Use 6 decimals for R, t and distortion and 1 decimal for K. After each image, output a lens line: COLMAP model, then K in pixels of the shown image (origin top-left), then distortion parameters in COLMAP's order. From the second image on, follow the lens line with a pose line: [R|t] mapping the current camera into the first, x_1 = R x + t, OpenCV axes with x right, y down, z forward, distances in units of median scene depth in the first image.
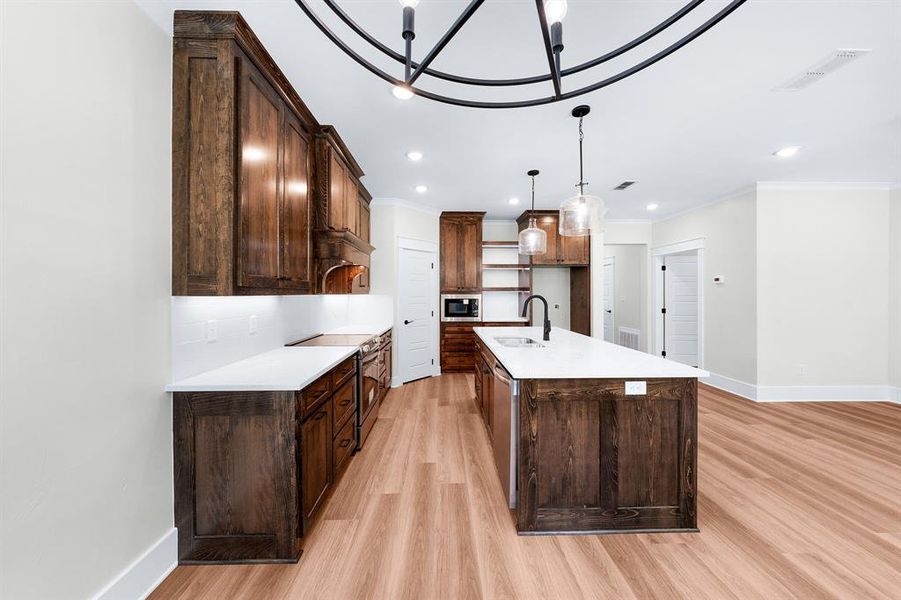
lens RADIAL K [[305.8, 0, 451.7], [0, 305.8, 294.6], [0, 0, 1]] dist [-0.001301, -0.000111]
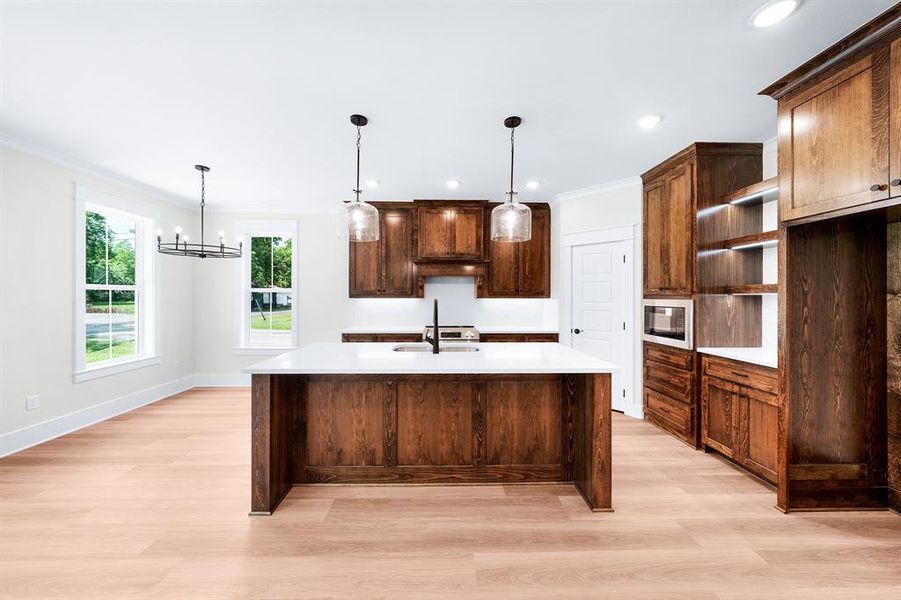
lens RADIAL K [[311.7, 0, 448.3], [0, 311.7, 298.0], [0, 0, 1]] dist [-0.002623, 0.000282]
pose [[-0.010882, 0.003606, -0.999934, 1.212943], [-0.004887, 0.999981, 0.003660, -0.006963], [0.999929, 0.004926, -0.010864, 1.087449]]
